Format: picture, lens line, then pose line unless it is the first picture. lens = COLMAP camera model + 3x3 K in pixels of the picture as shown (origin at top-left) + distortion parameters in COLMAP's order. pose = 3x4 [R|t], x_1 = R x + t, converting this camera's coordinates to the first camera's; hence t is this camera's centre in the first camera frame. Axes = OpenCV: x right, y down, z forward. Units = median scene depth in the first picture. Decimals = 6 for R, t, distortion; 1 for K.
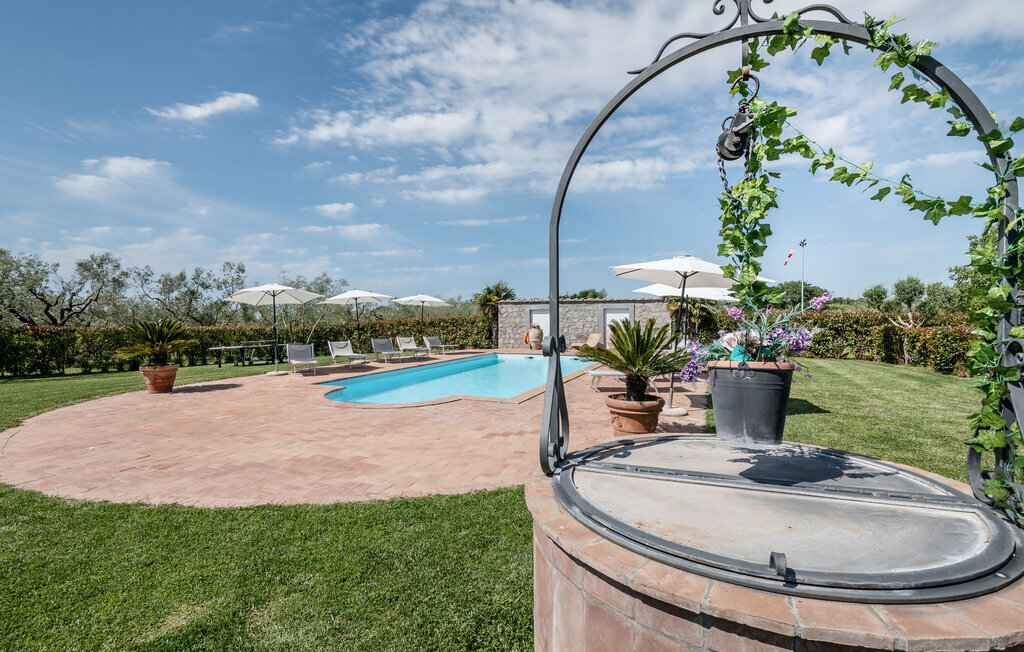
lens RADIAL K [[466.1, 0, 512.0], [0, 466.1, 326.0], [0, 0, 1]] dist [0.000897, -0.000062]
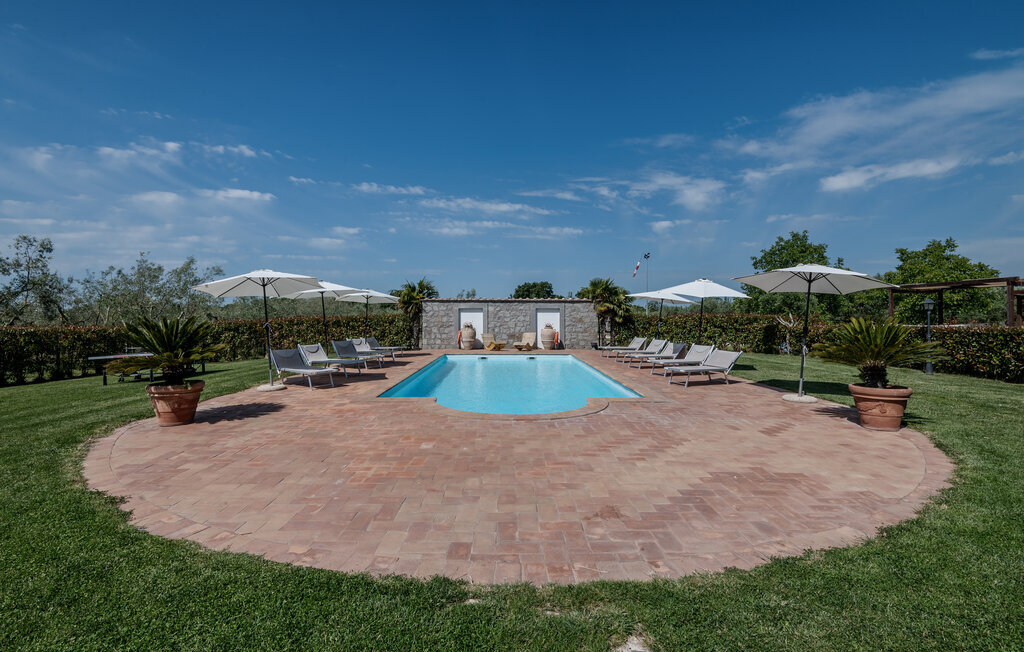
lens RADIAL K [[466.1, 0, 512.0], [0, 466.1, 326.0], [0, 0, 1]] dist [0.000897, -0.000062]
pose [[0.909915, -0.002556, 0.414788, -0.267033], [0.002122, 0.999997, 0.001506, 0.000066], [-0.414790, -0.000490, 0.909917, 0.086266]]
